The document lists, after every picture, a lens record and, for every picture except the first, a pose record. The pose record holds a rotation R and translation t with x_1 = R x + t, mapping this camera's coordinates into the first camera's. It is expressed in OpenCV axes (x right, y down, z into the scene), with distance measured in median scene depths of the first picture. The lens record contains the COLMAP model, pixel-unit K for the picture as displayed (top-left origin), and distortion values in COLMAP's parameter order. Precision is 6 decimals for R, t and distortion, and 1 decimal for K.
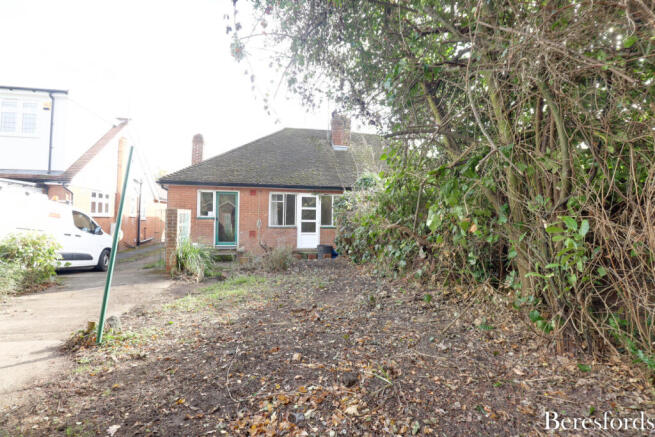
lens RADIAL K [[310.4, 0, 334.0], [0, 310.4, 210.0], [0, 0, 1]] dist [-0.003753, -0.001045]
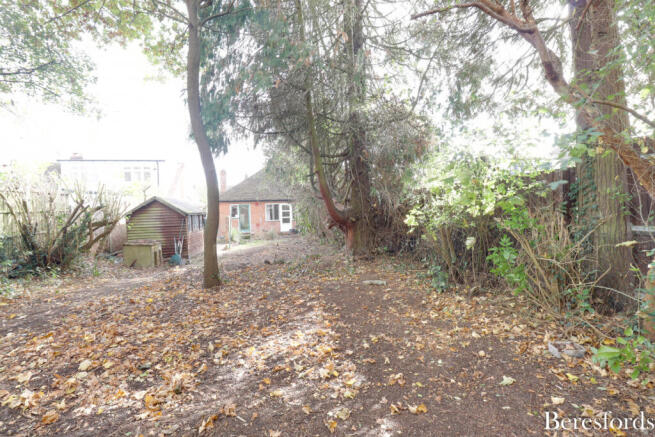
lens RADIAL K [[310.4, 0, 334.0], [0, 310.4, 210.0], [0, 0, 1]] dist [-0.003753, -0.001045]
pose [[0.999091, -0.042464, 0.003867, 0.217181], [0.042261, 0.998194, 0.042702, -0.082312], [-0.005674, -0.042500, 0.999080, -0.965429]]
